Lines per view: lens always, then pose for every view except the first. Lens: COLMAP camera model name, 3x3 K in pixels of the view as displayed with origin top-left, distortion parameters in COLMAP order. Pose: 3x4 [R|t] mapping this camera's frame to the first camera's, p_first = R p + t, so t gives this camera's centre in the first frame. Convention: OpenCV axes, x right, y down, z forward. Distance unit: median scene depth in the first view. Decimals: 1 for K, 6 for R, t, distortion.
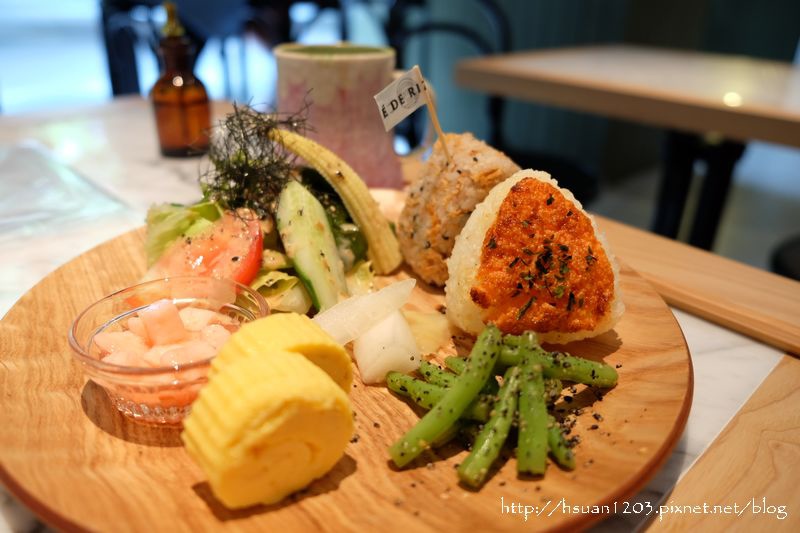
lens RADIAL K [[623.5, 0, 400.3], [0, 623.5, 266.6], [0, 0, 1]] dist [-0.047188, 0.017190]
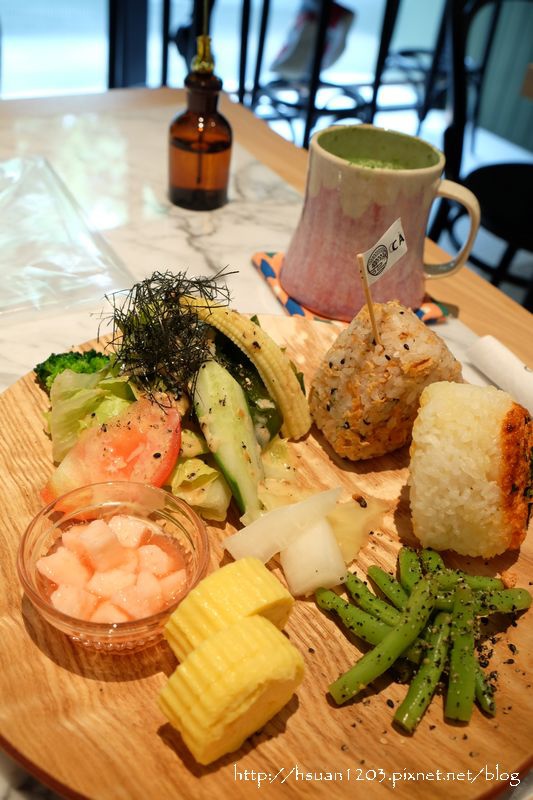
lens RADIAL K [[737.0, 0, 265.7], [0, 737.0, 400.1], [0, 0, 1]] dist [-0.046846, 0.000000]
pose [[0.996737, 0.040653, 0.069739, -0.219919], [-0.055653, 0.971861, 0.228887, -0.445577], [-0.058471, -0.232021, 0.970952, -0.120647]]
